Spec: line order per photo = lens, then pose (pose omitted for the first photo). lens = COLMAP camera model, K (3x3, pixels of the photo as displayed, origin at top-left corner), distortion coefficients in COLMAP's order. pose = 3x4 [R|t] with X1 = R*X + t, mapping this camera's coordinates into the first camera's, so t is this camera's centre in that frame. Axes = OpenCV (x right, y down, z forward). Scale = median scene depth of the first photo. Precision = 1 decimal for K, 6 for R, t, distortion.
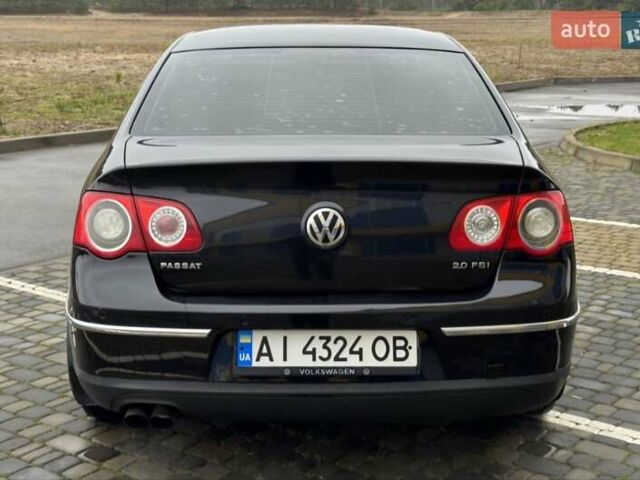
lens RADIAL K [[1012.5, 0, 316.9], [0, 1012.5, 240.5], [0, 0, 1]] dist [0.099383, 0.000000]
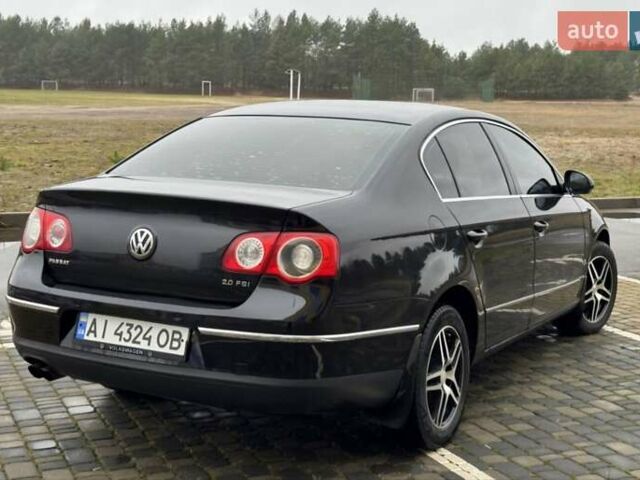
lens RADIAL K [[1012.5, 0, 322.7], [0, 1012.5, 235.4], [0, 0, 1]] dist [0.099383, 0.000000]
pose [[0.872343, 0.081376, -0.482074, 0.864060], [-0.122355, 0.991010, -0.054122, 0.020807], [0.473336, 0.106197, 0.874457, -0.061947]]
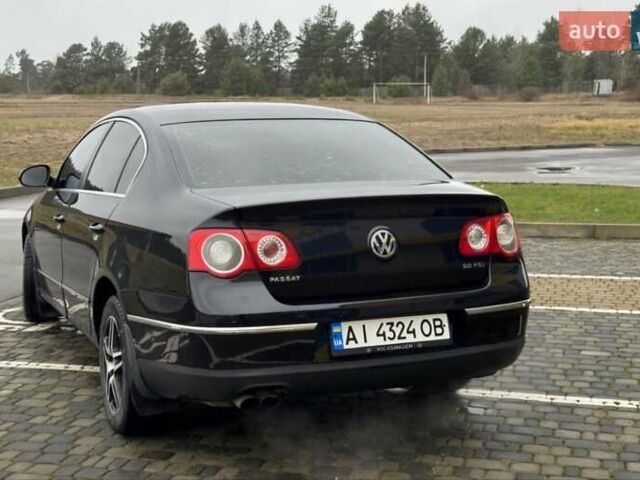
lens RADIAL K [[1012.5, 0, 318.7], [0, 1012.5, 240.5], [0, 0, 1]] dist [0.099383, 0.000000]
pose [[0.930464, -0.053052, 0.362522, -0.576396], [0.083047, 0.994247, -0.067651, 0.068890], [-0.356847, 0.093053, 0.929517, -0.258561]]
